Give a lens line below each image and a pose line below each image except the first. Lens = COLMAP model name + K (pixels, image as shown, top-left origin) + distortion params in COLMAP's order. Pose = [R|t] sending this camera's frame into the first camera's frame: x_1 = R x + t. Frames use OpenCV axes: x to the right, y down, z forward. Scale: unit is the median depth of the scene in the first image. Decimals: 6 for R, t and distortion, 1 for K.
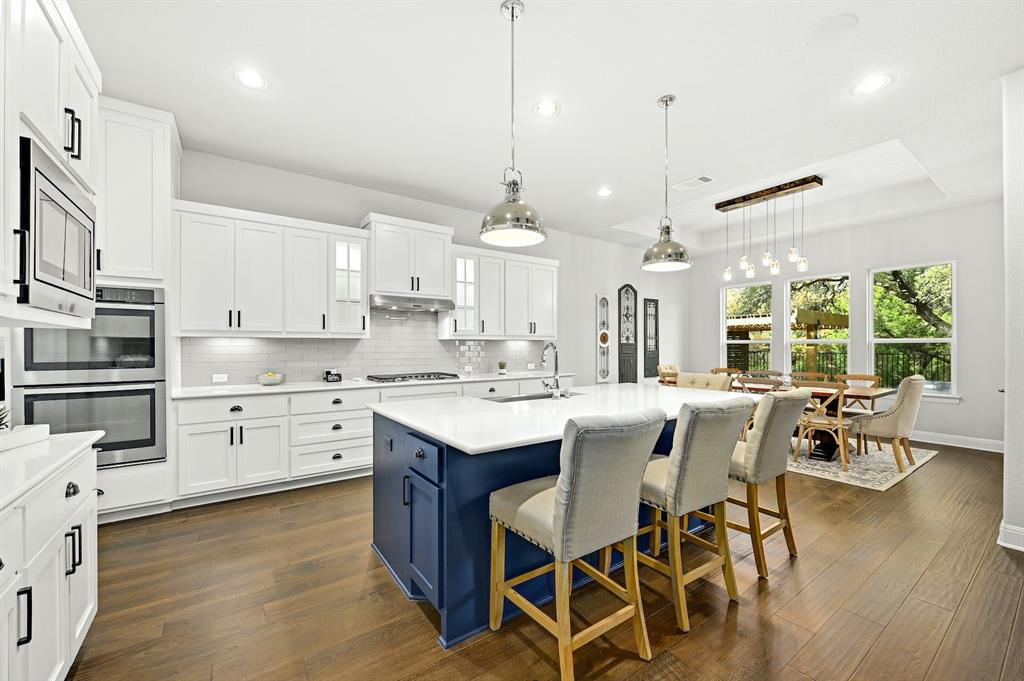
lens RADIAL K [[410.6, 0, 512.8], [0, 410.6, 344.9], [0, 0, 1]] dist [0.013313, -0.000846]
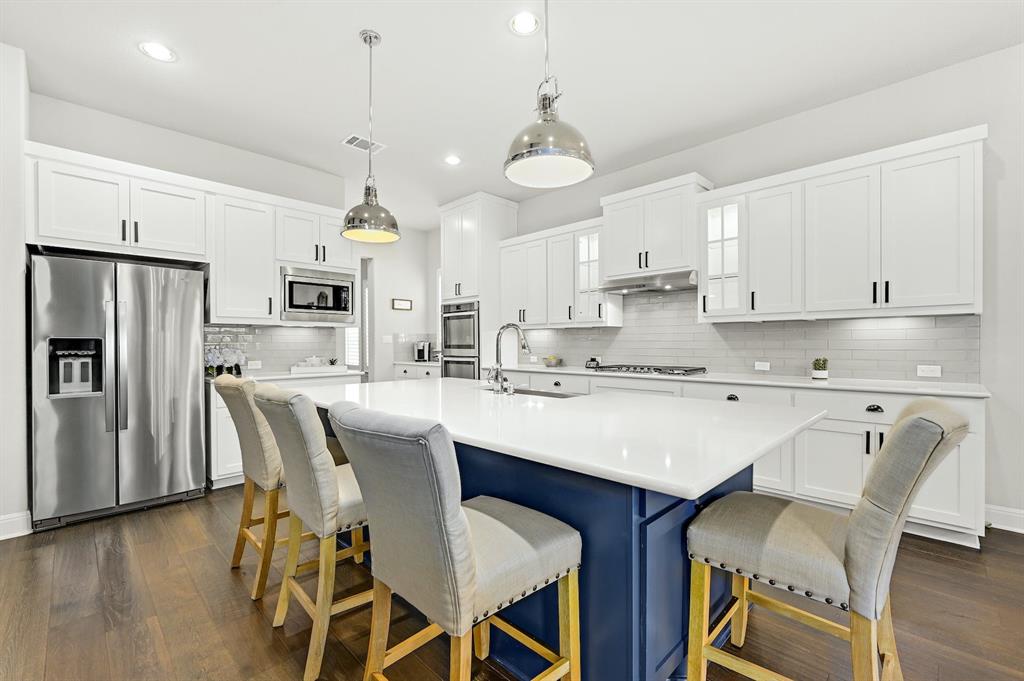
lens RADIAL K [[438.7, 0, 514.7], [0, 438.7, 342.7], [0, 0, 1]] dist [0.014948, -0.000069]
pose [[0.179285, 0.003863, -0.983790, 0.651681], [0.010868, 0.999923, 0.005907, 0.015385], [0.983737, -0.011751, 0.179229, 0.603808]]
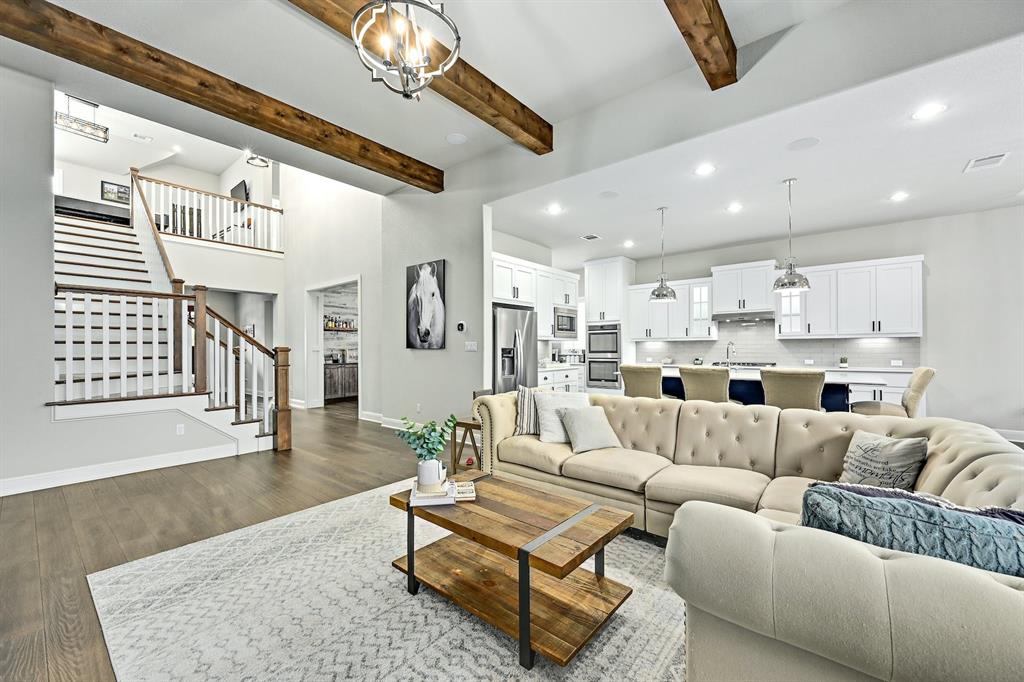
lens RADIAL K [[410.6, 0, 508.7], [0, 410.6, 346.6], [0, 0, 1]] dist [0.013313, -0.000846]
pose [[0.262089, 0.000041, -0.965044, 1.095677], [0.011176, 0.999933, 0.003078, -0.003175], [0.964979, -0.011592, 0.262071, -0.275248]]
